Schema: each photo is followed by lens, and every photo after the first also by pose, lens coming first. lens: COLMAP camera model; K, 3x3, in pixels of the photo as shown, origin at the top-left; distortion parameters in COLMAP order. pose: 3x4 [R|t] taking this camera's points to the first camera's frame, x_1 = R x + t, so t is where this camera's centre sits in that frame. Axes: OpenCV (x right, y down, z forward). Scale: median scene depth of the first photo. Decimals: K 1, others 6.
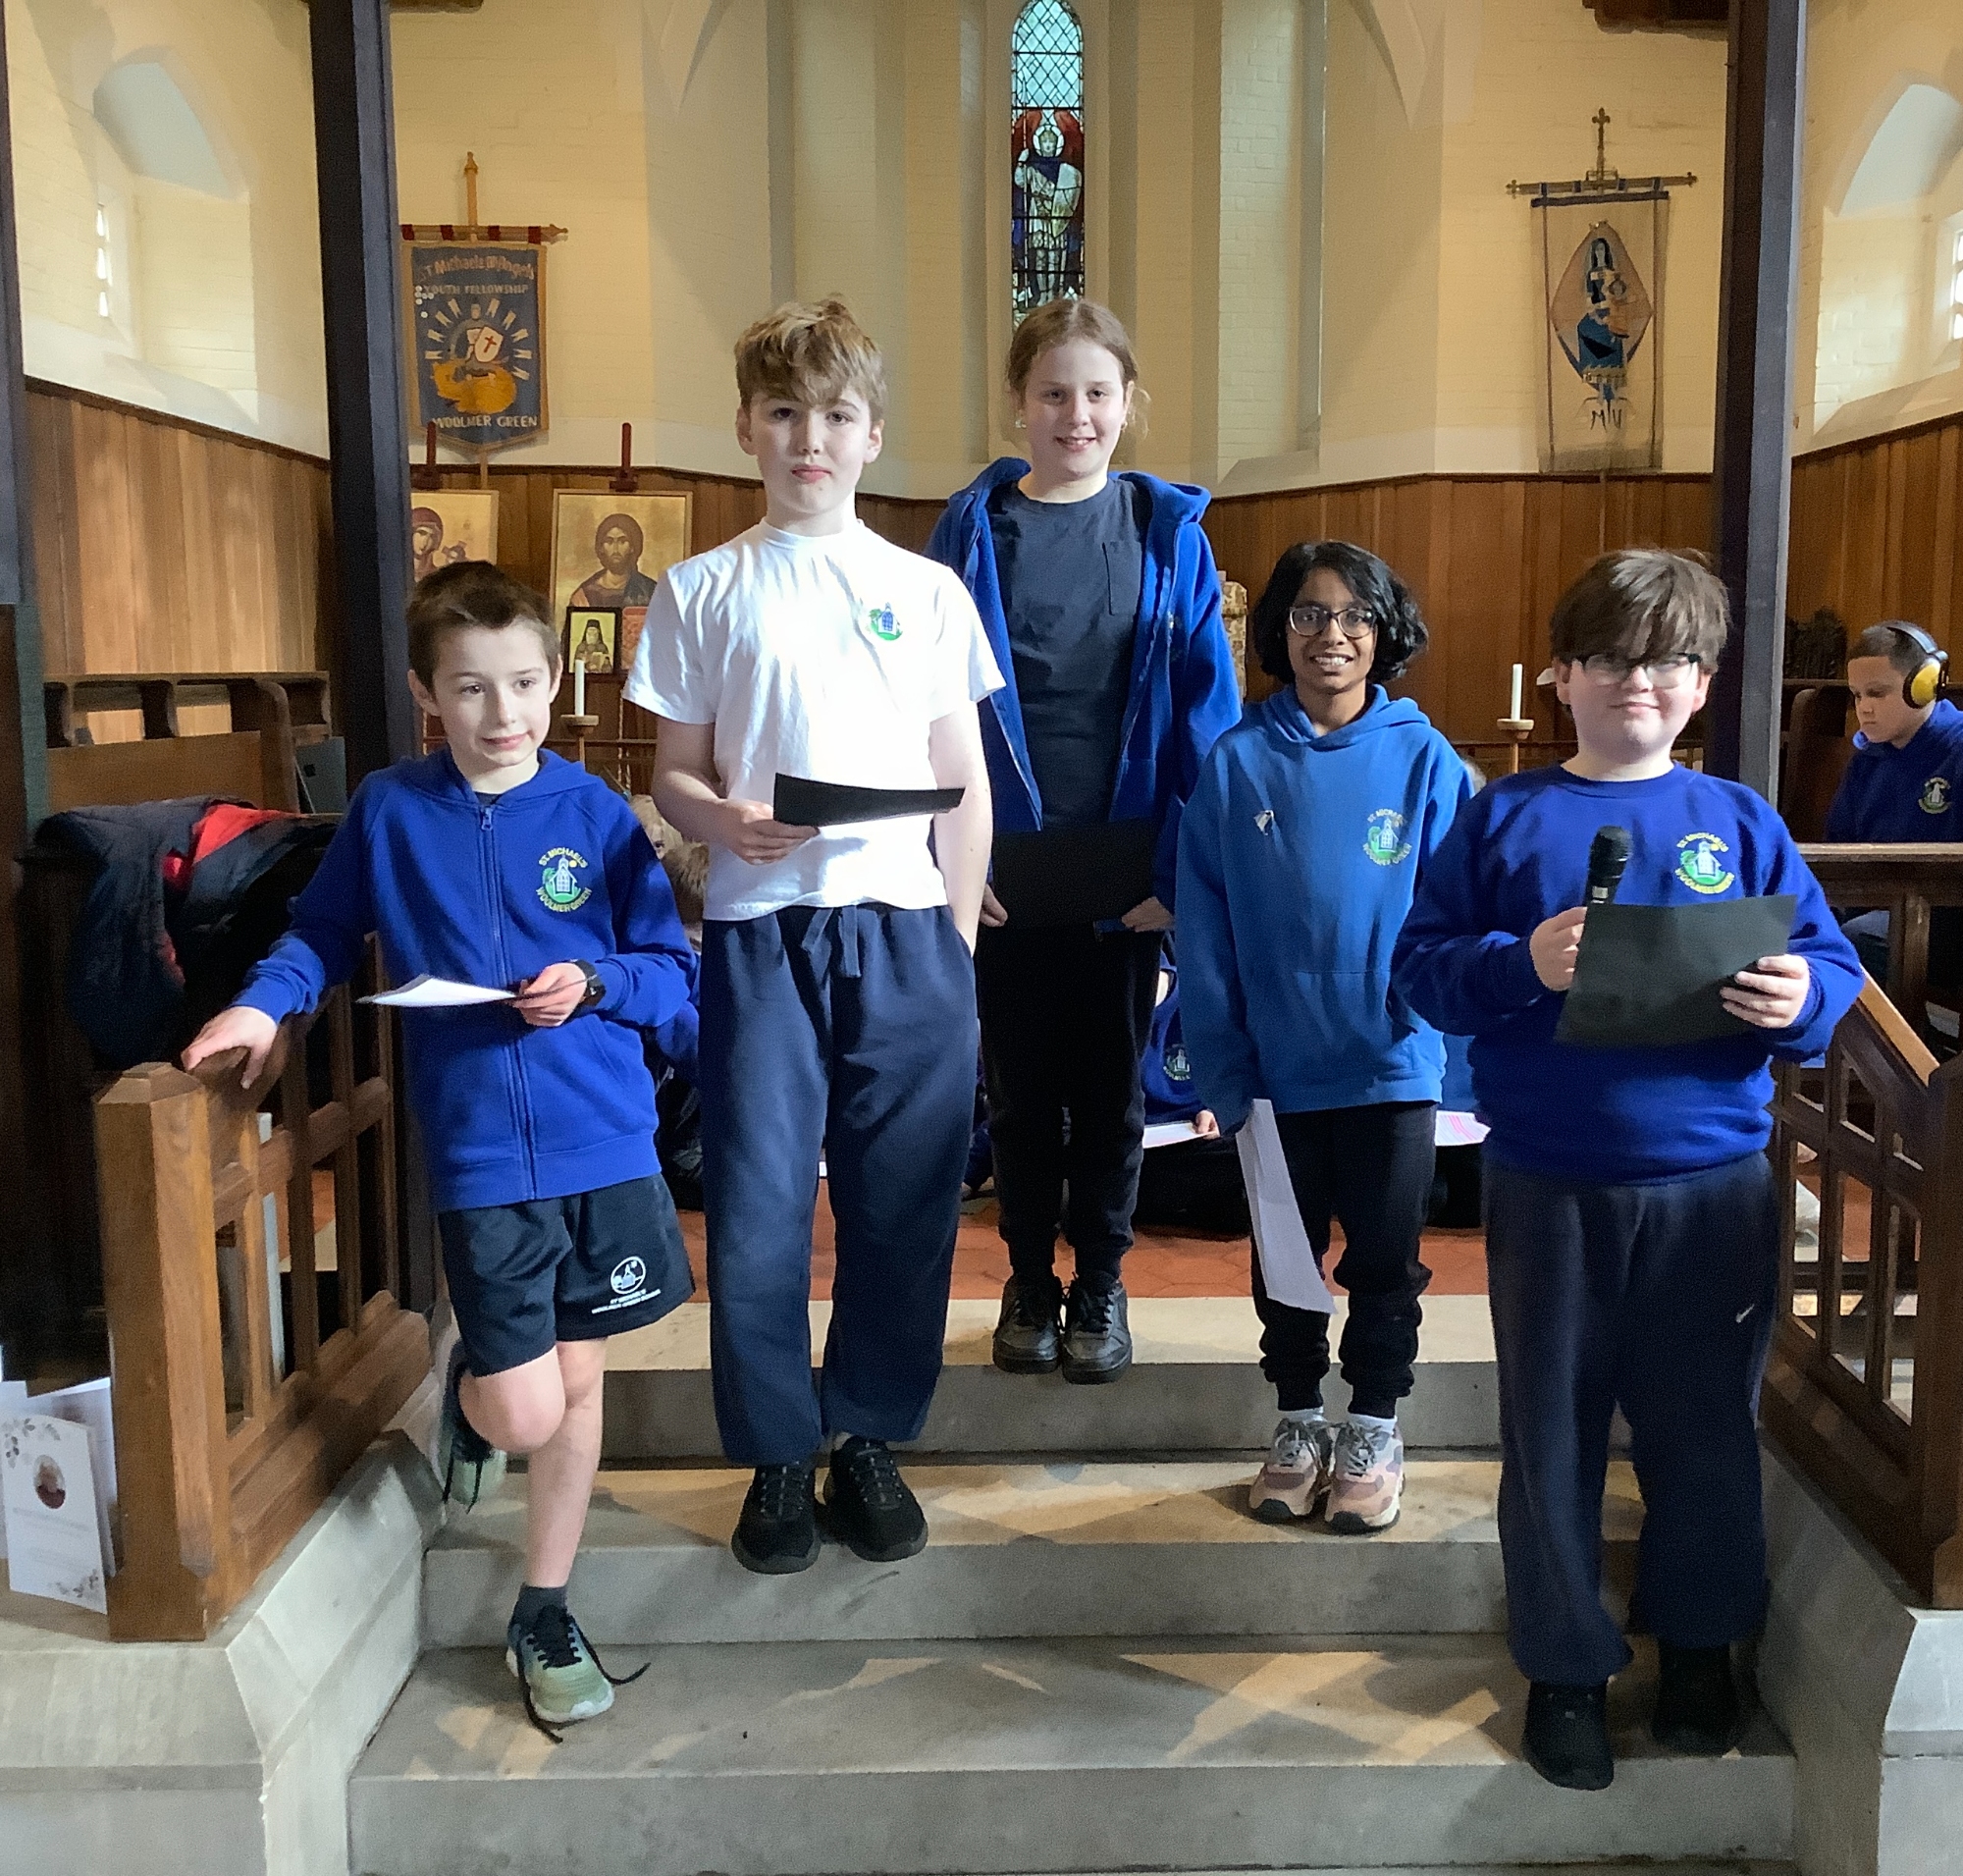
lens RADIAL K [[2245.9, 0, 1147.0], [0, 2245.9, 946.5], [0, 0, 1]] dist [0.135602, -0.258307]
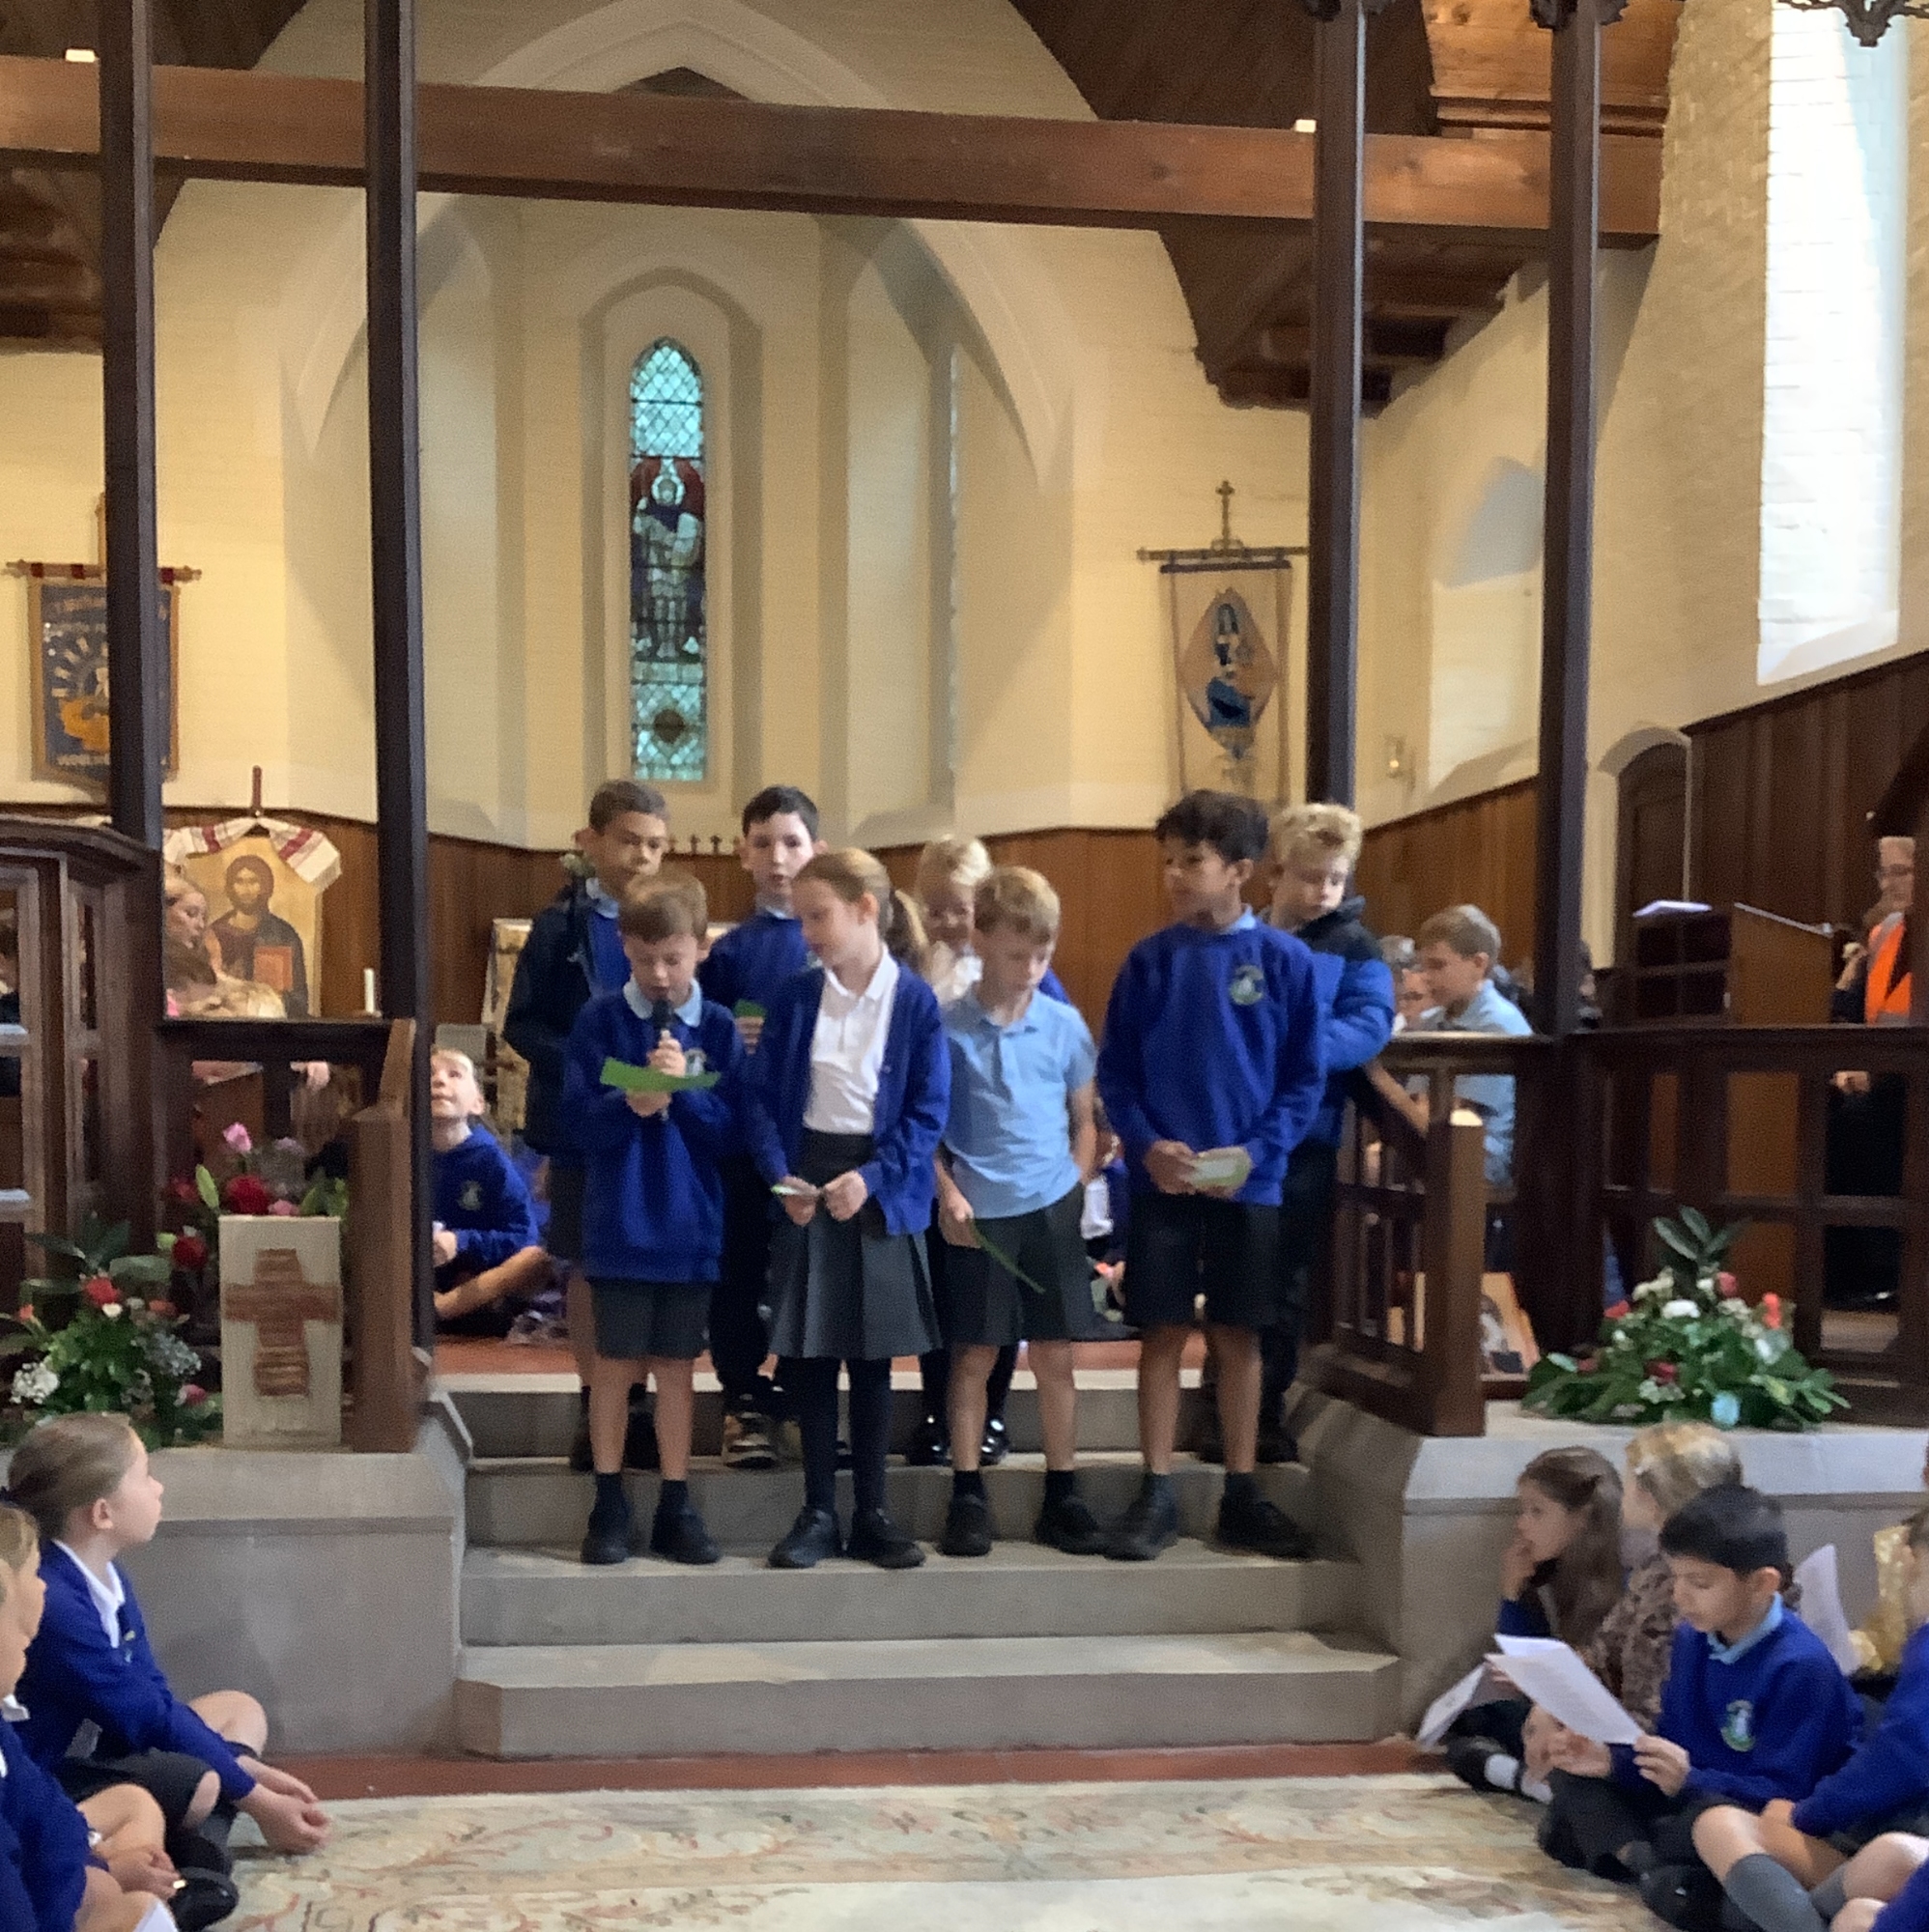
lens RADIAL K [[2795.0, 0, 970.4], [0, 2795.0, 1249.1], [0, 0, 1]] dist [0.192948, -0.431049]
pose [[0.994789, -0.003373, 0.101900, -0.048336], [0.010346, 0.997632, -0.067988, 0.067274], [-0.101429, 0.068688, 0.992469, -0.241240]]
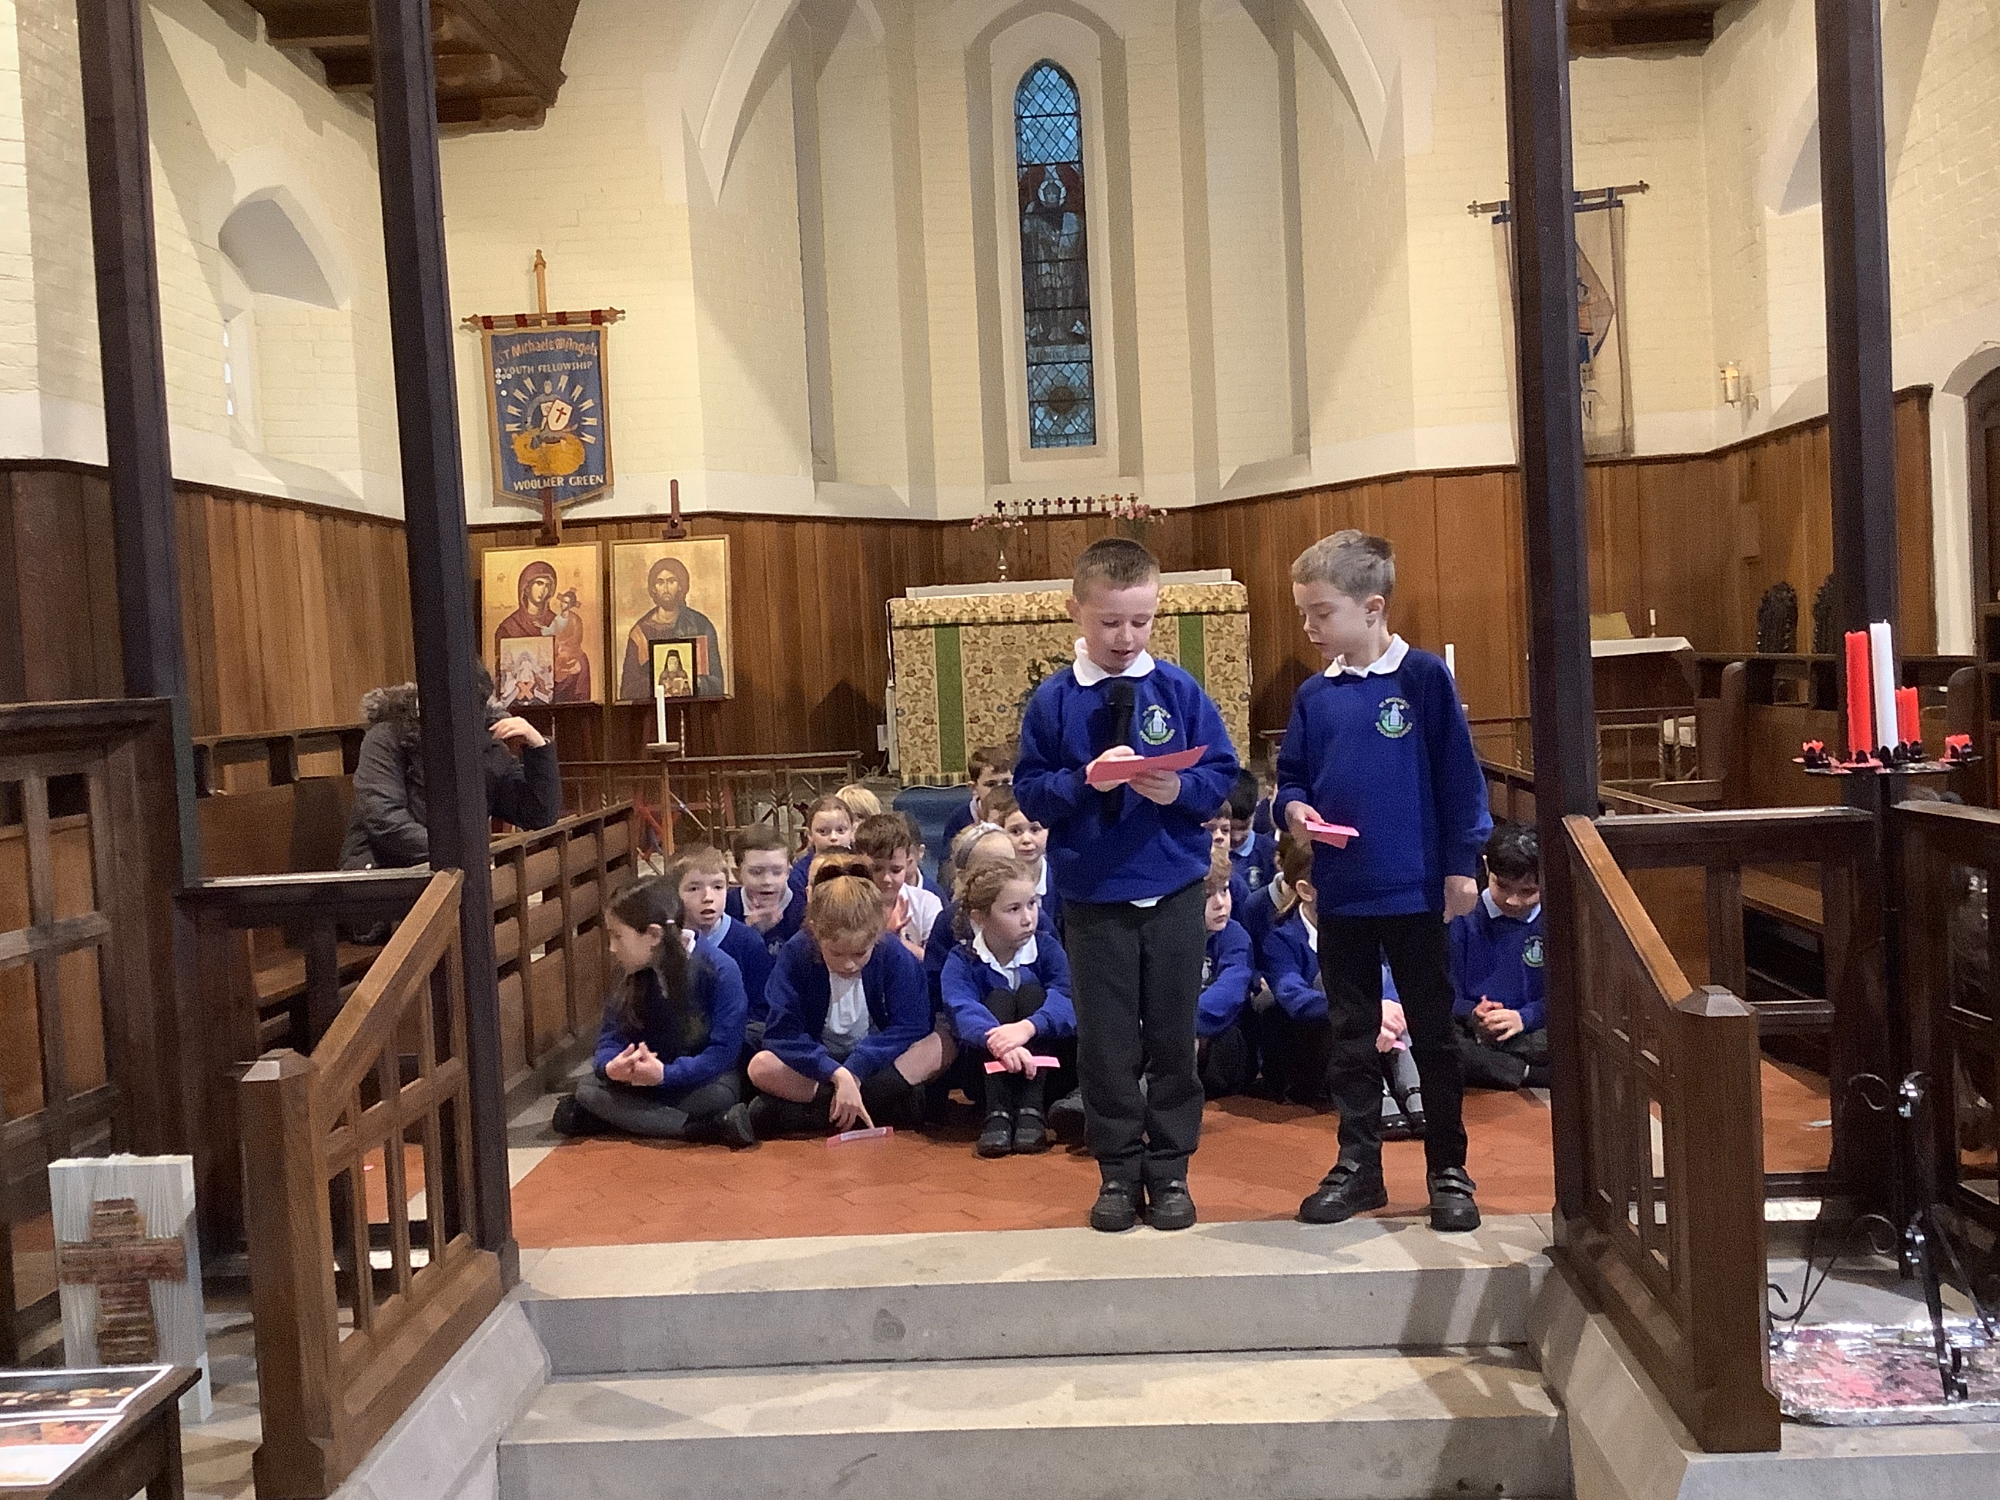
lens RADIAL K [[2196.6, 0, 985.7], [0, 2196.6, 756.6], [0, 0, 1]] dist [0.138788, -0.272338]
pose [[0.993547, -0.050329, -0.101647, 0.024385], [0.042422, 0.996011, -0.078504, 0.000120], [0.105193, 0.073685, 0.991718, -0.054980]]
